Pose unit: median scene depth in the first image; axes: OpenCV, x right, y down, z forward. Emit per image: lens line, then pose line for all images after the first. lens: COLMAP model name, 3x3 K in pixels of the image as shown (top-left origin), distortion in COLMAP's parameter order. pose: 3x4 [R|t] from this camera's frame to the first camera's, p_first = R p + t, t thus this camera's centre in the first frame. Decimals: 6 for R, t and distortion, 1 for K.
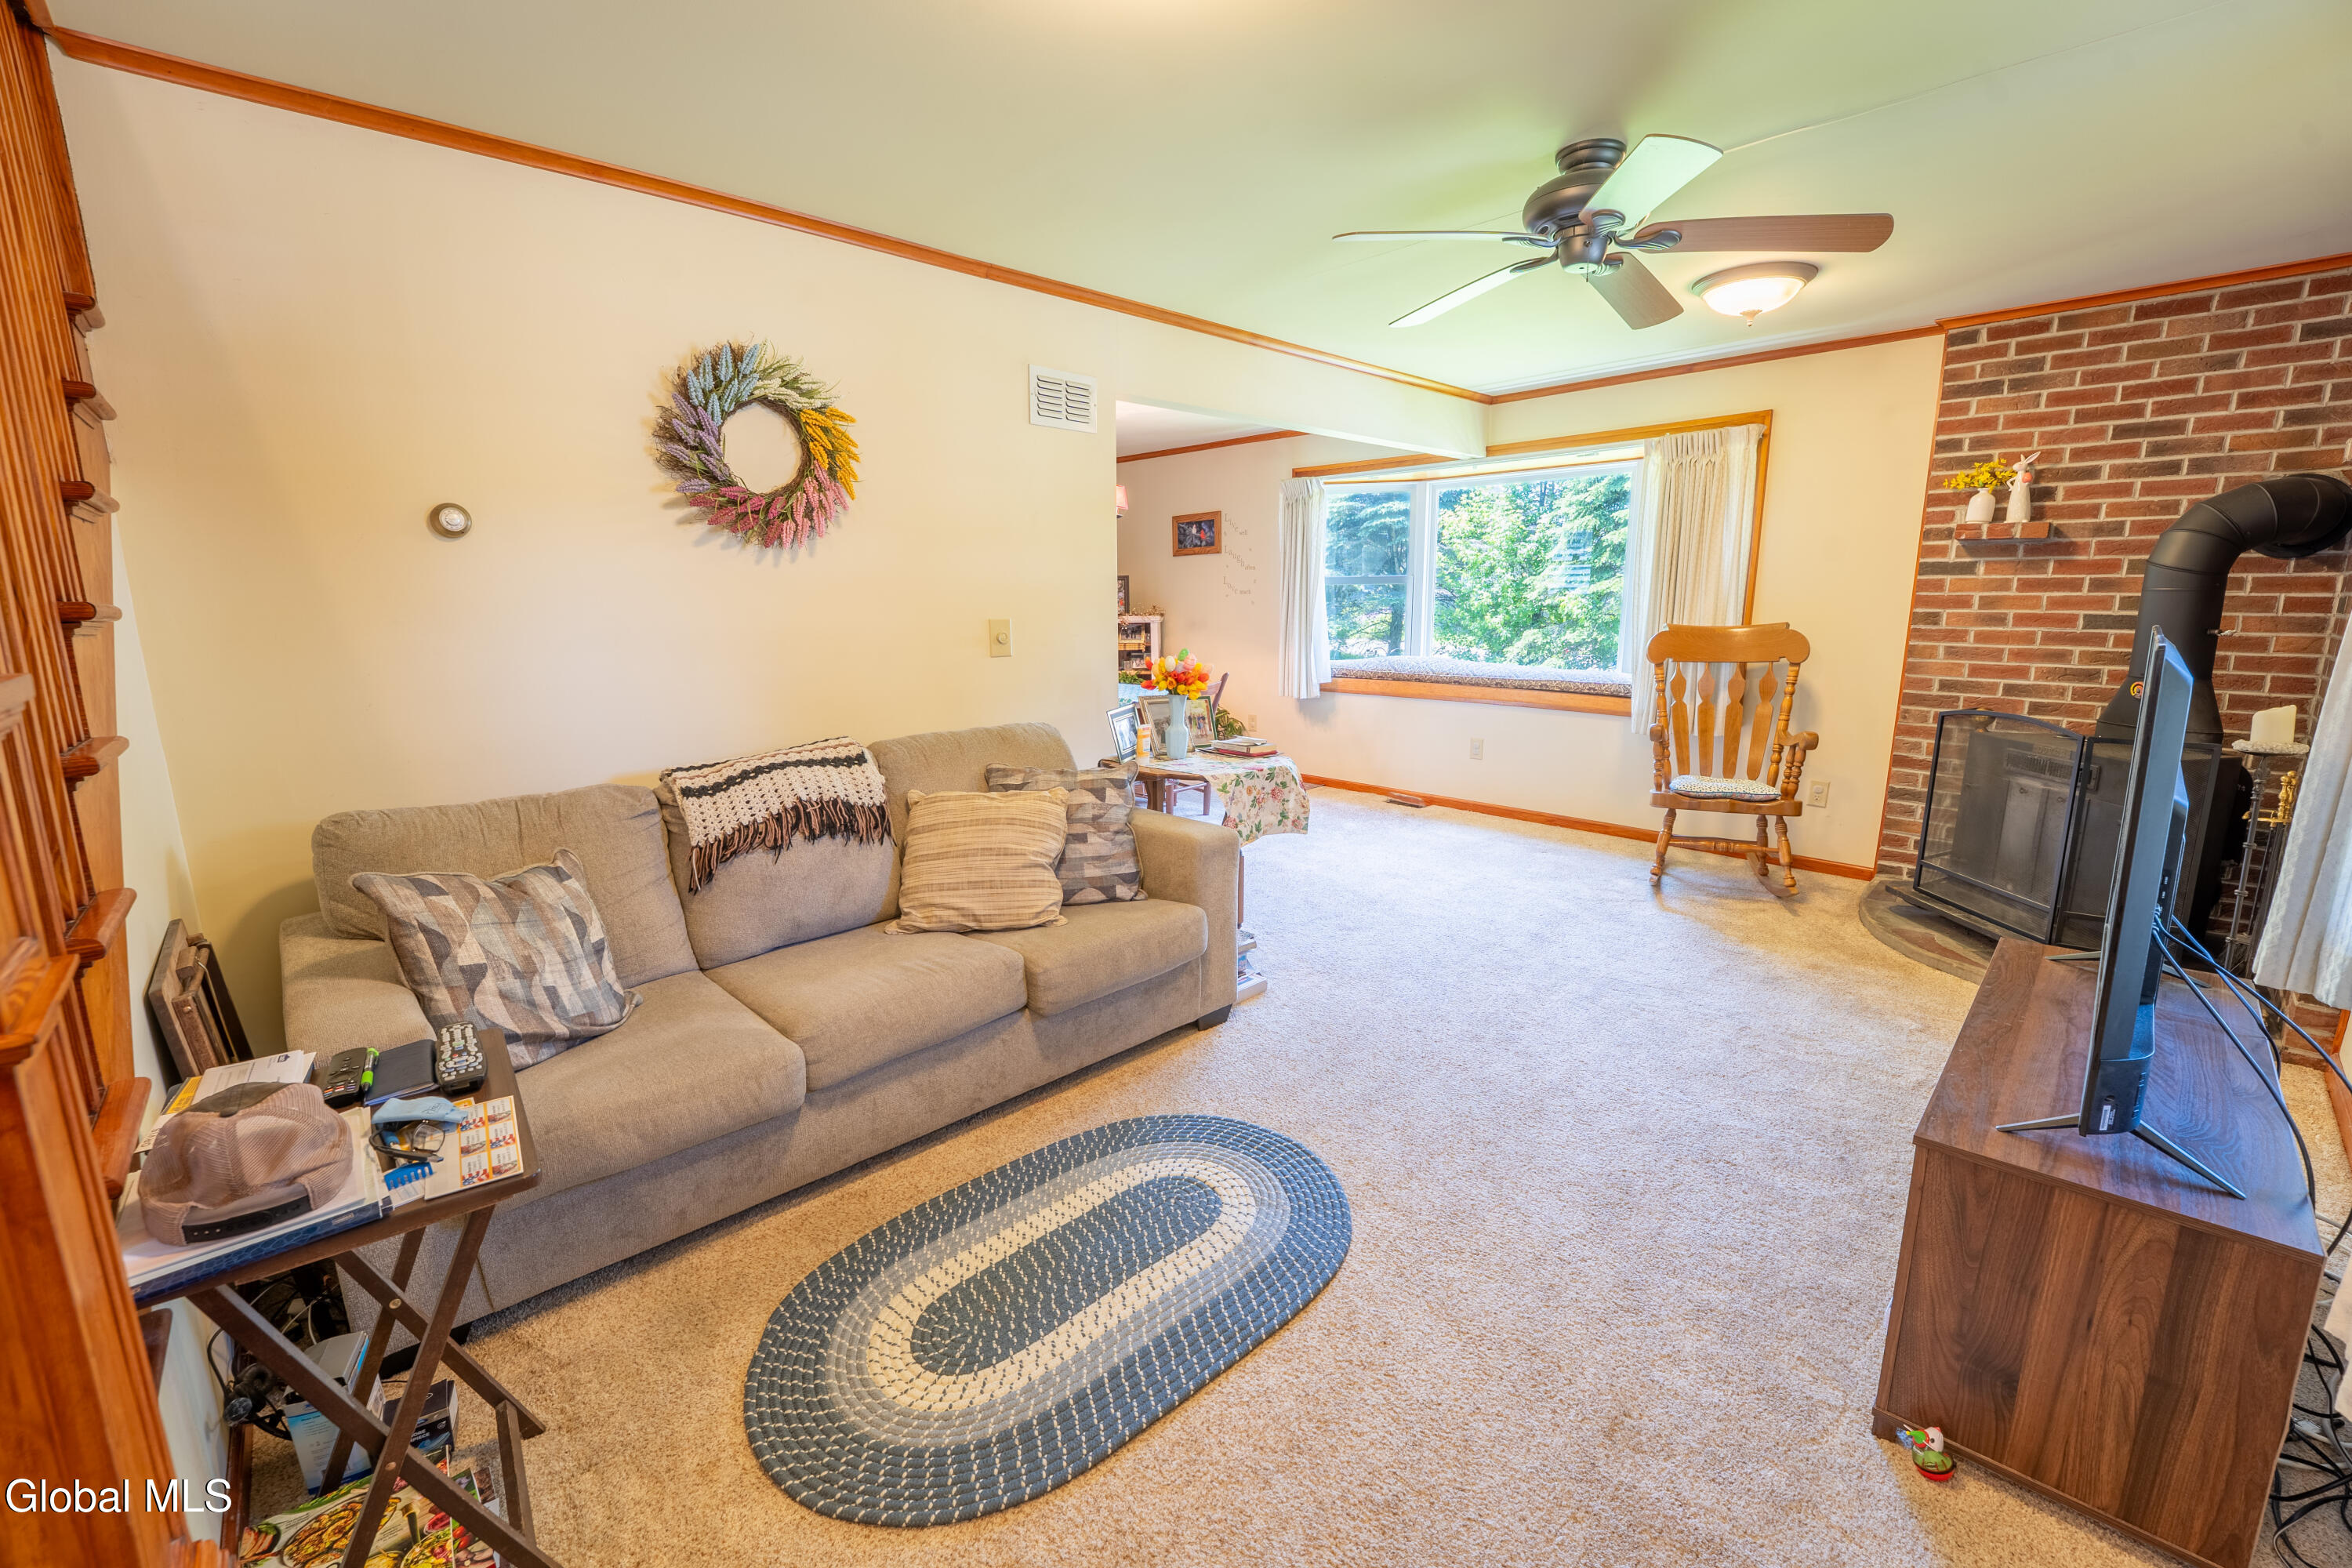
lens RADIAL K [[961.6, 0, 1172.3], [0, 961.6, 775.7], [0, 0, 1]] dist [-0.001578, -0.000299]
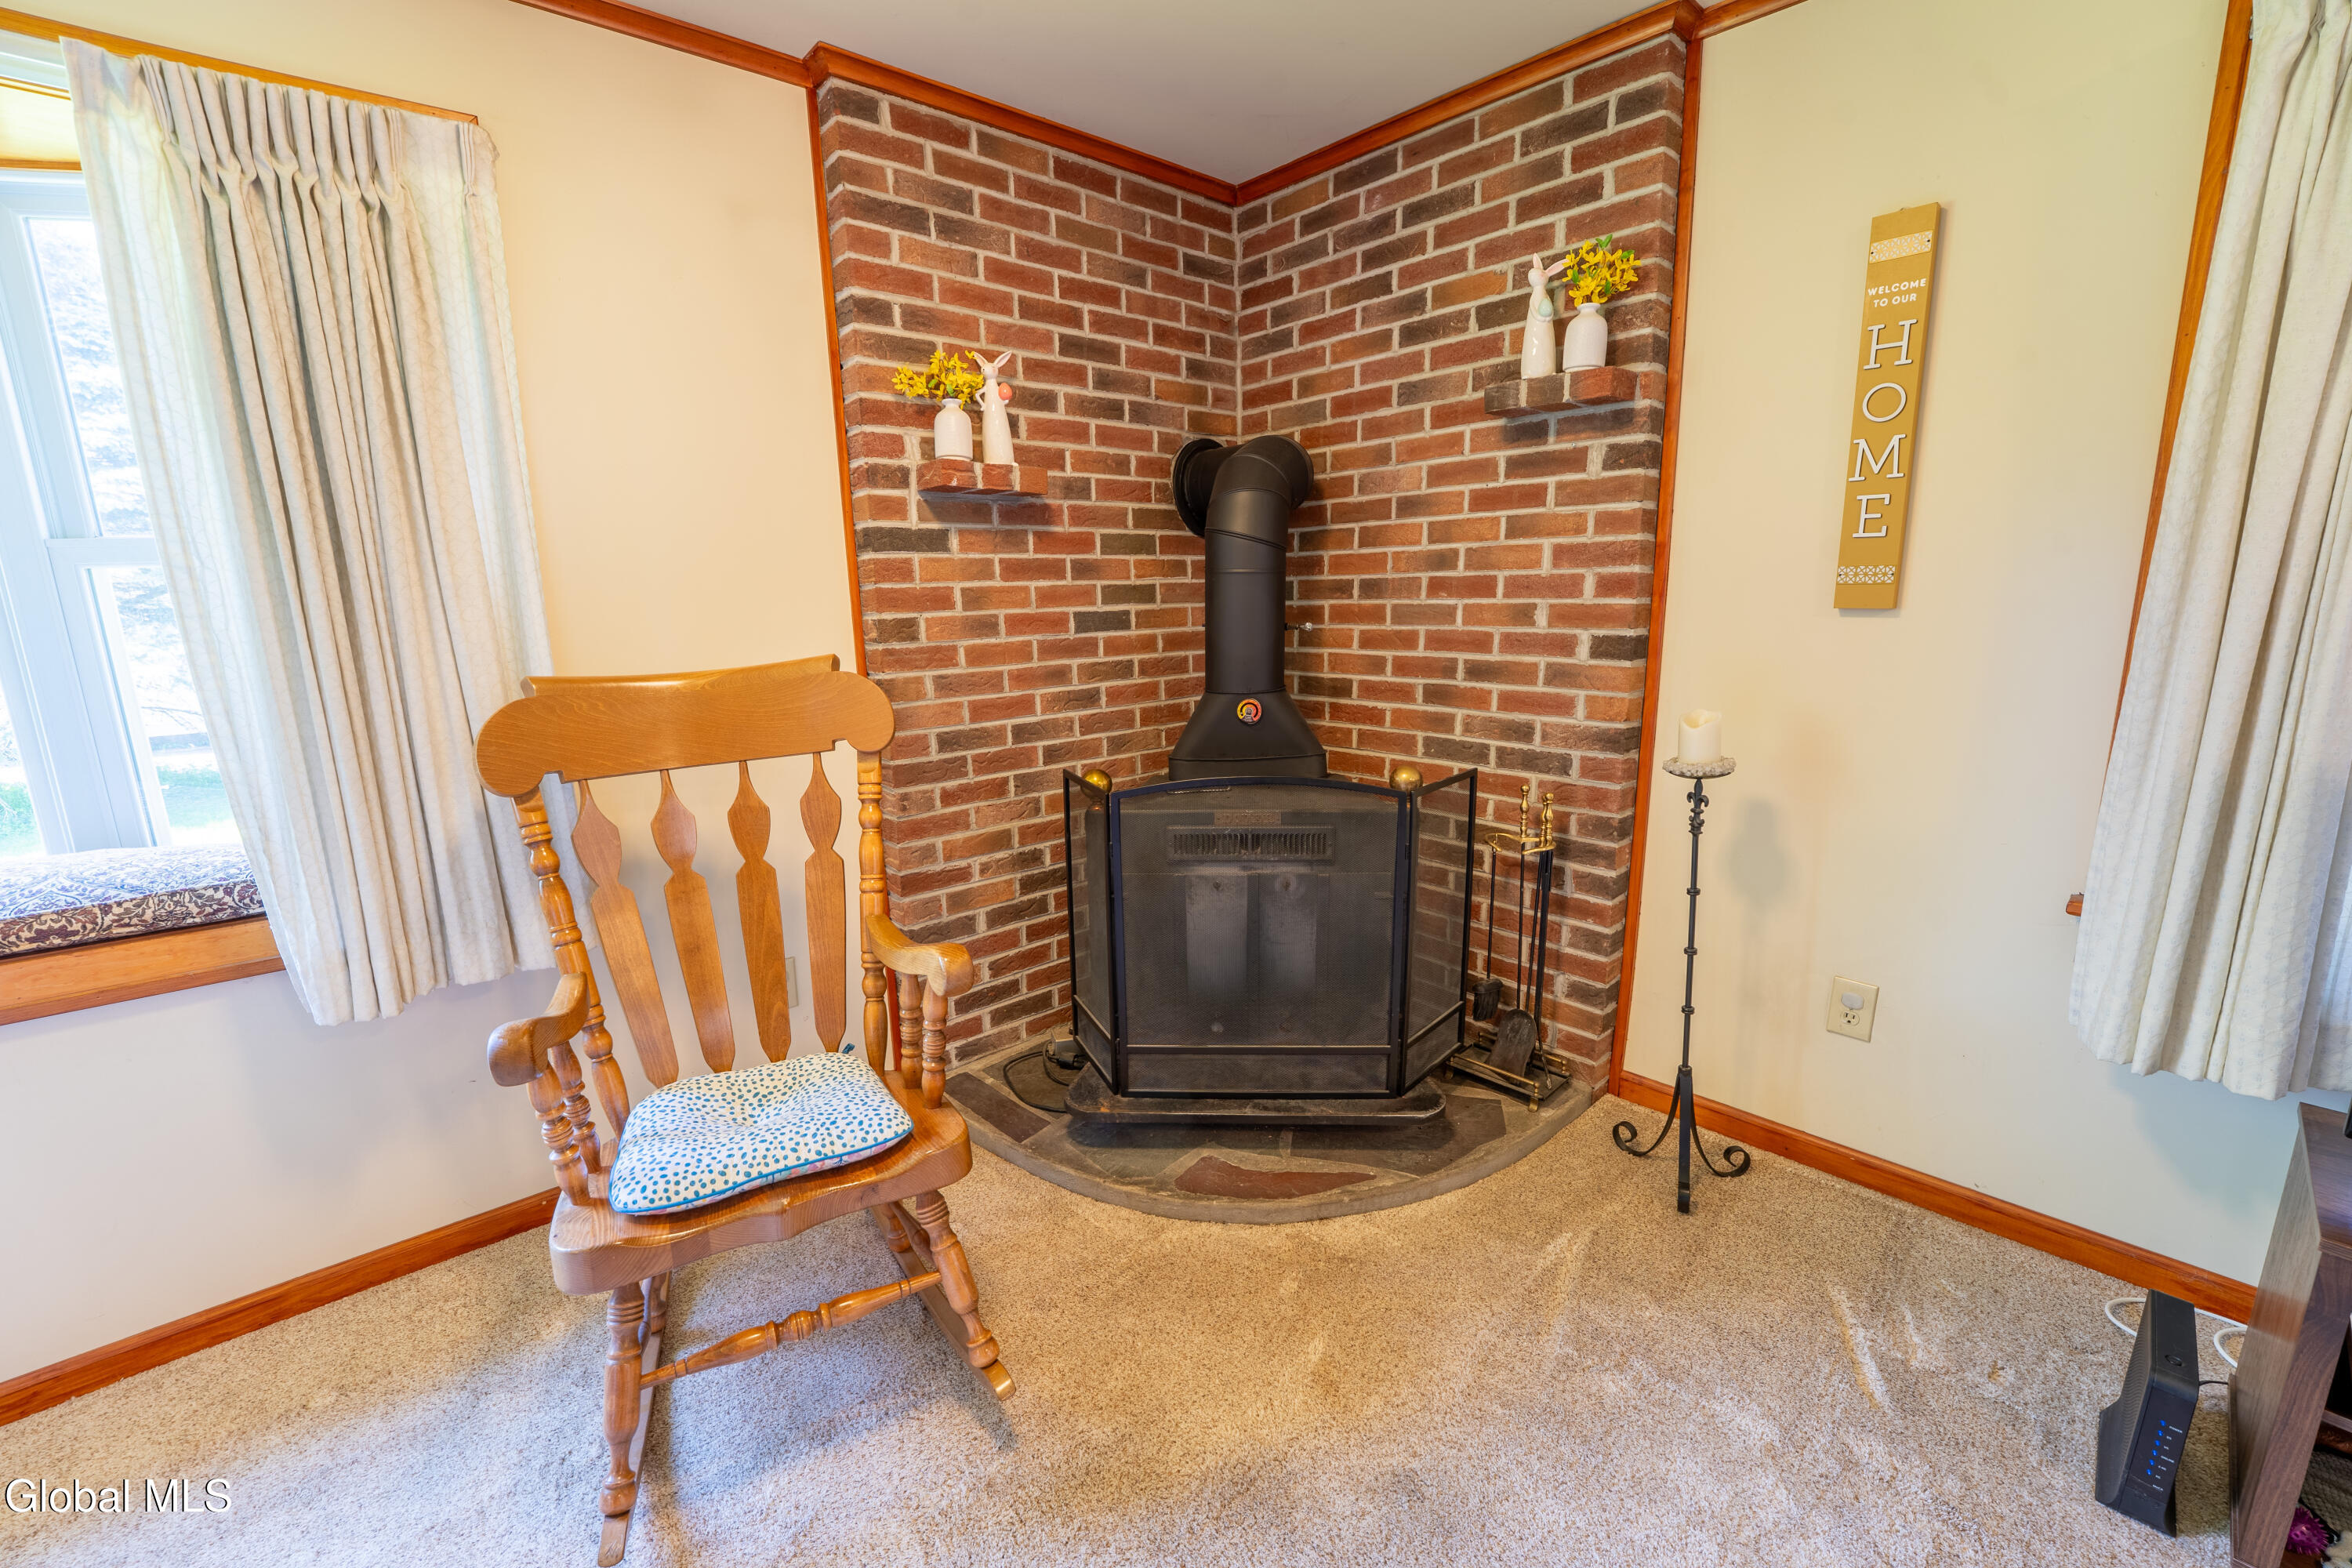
lens RADIAL K [[976.1, 0, 1173.3], [0, 976.1, 789.5], [0, 0, 1]] dist [-0.021538, 0.001424]
pose [[0.031705, -0.195467, 0.980198, 0.232320], [0.206882, 0.960736, 0.184894, -0.154226], [-0.977852, 0.196923, 0.070899, 0.868346]]
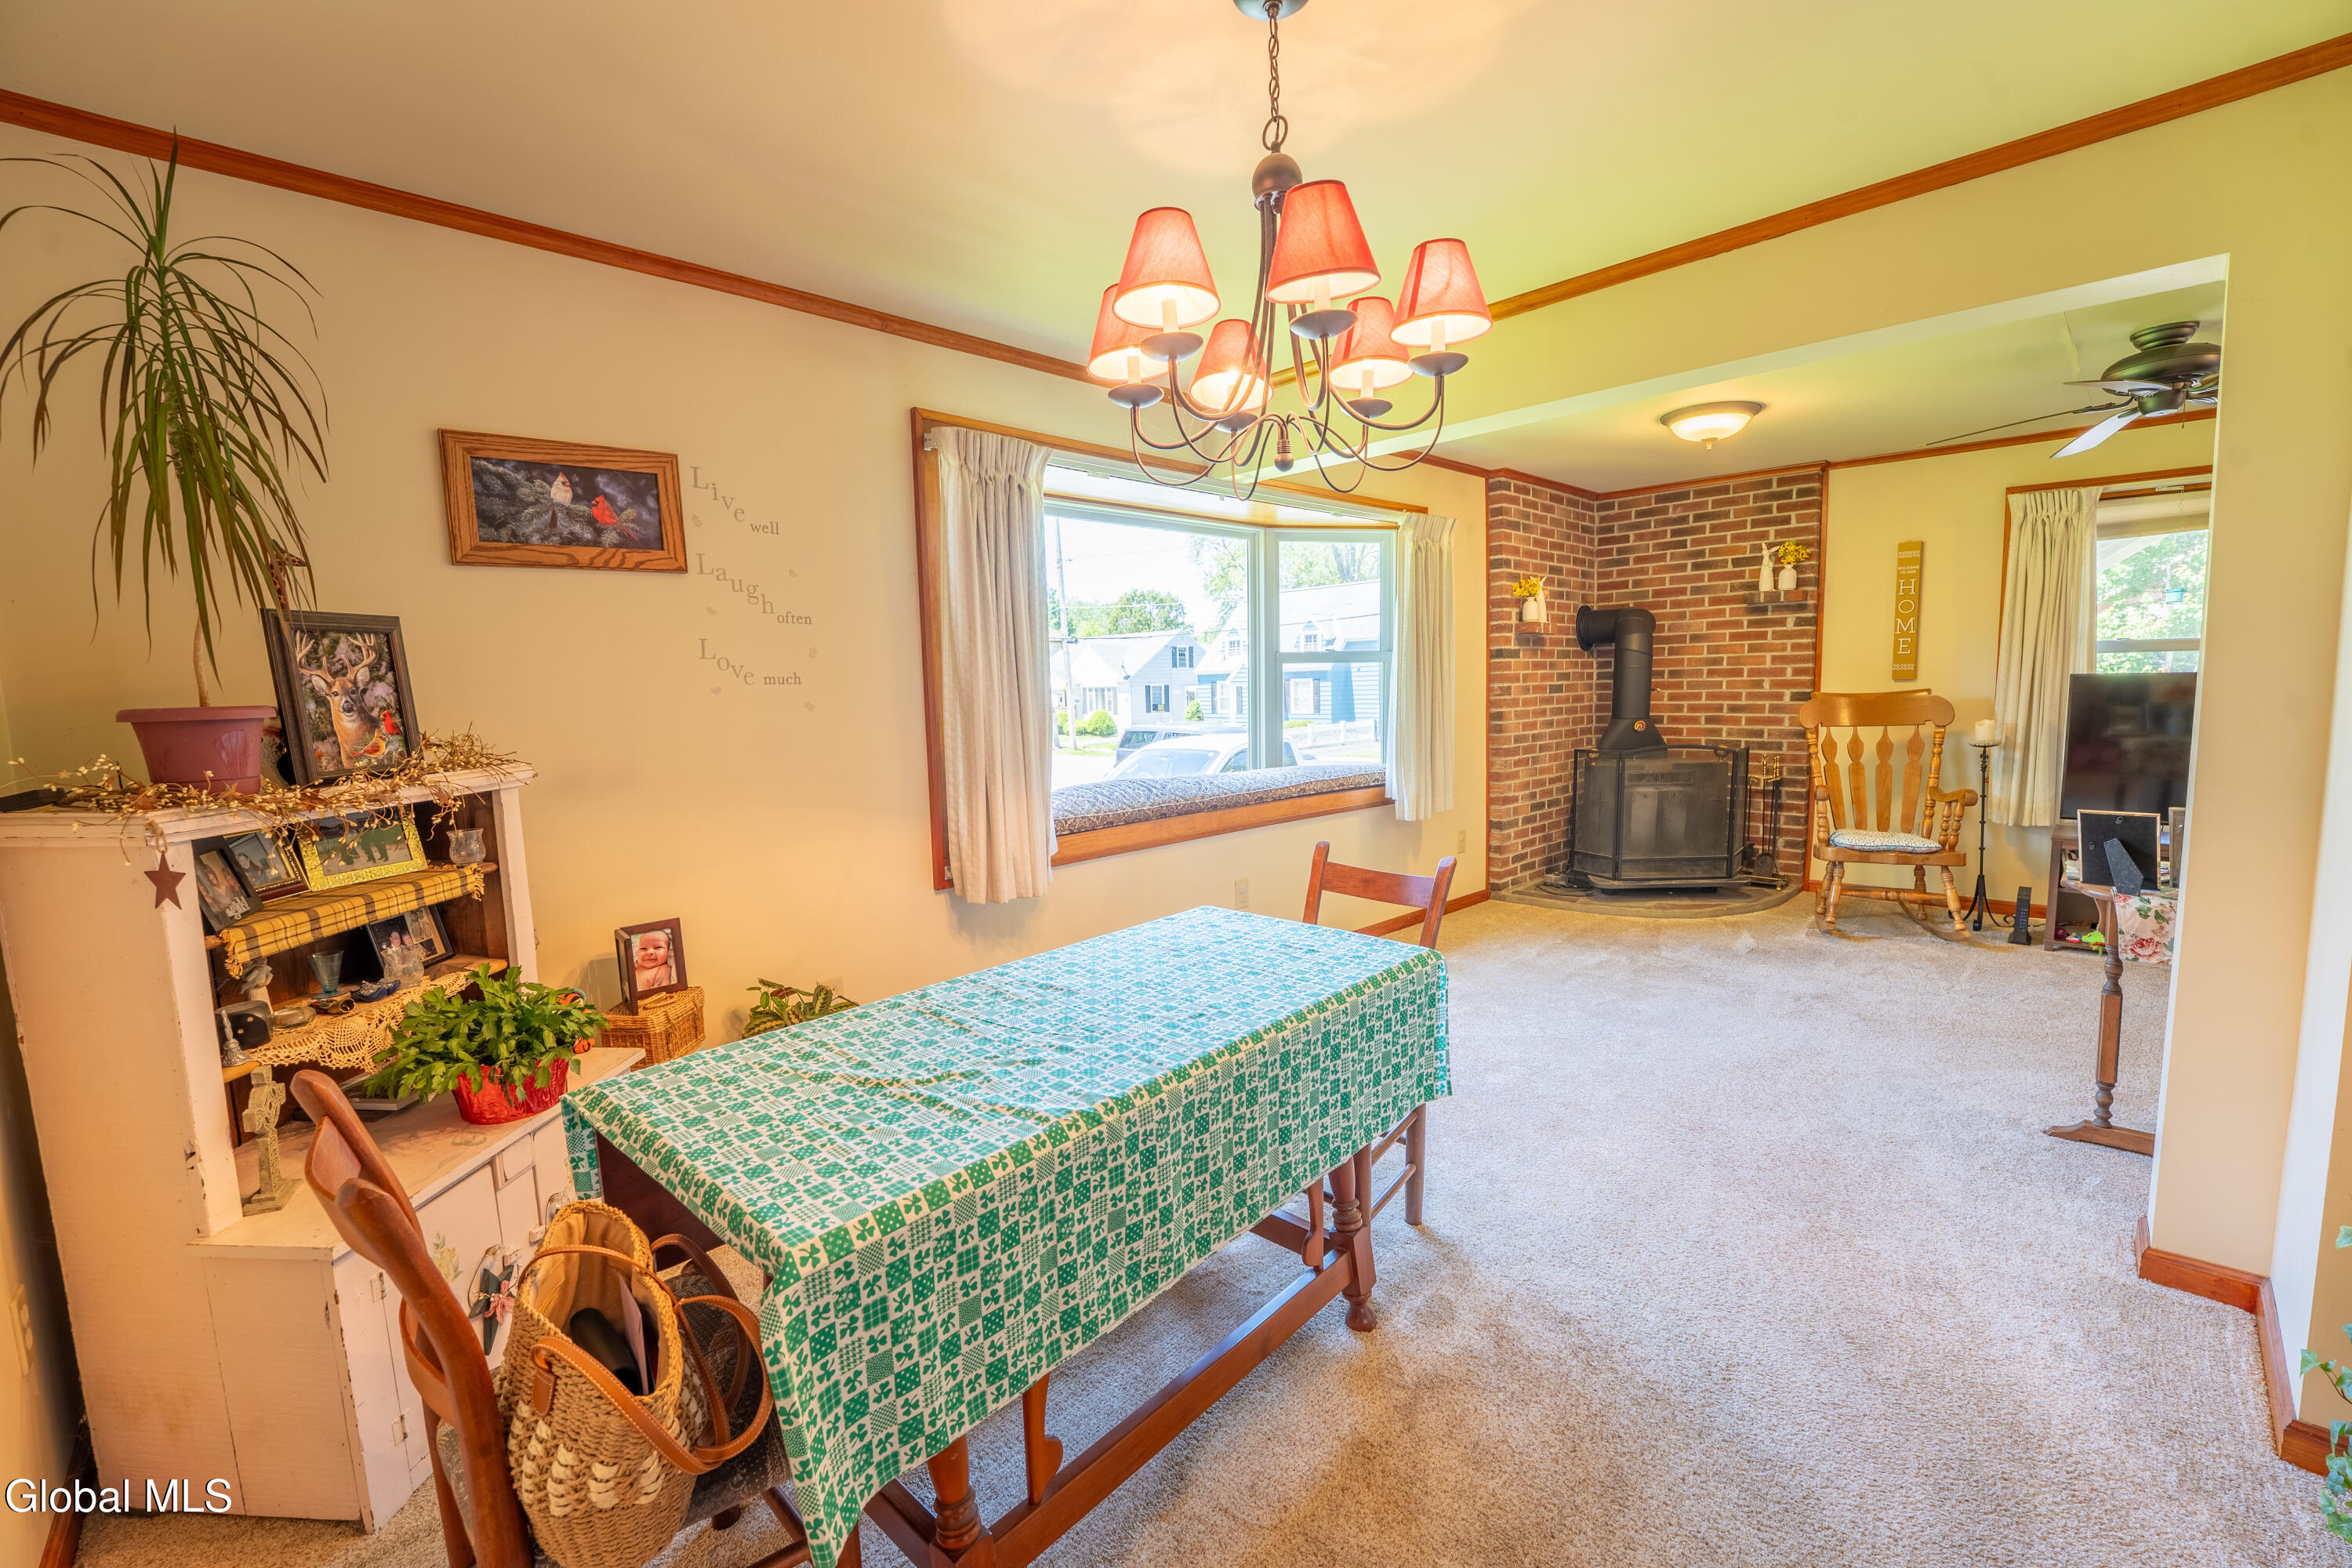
lens RADIAL K [[976.1, 0, 1180.9], [0, 976.1, 790.3], [0, 0, 1]] dist [-0.021538, 0.001424]
pose [[-0.010431, -0.103754, 0.994548, -0.581819], [0.211377, 0.971898, 0.103608, -0.278275], [-0.977349, 0.211305, 0.011793, 1.528552]]
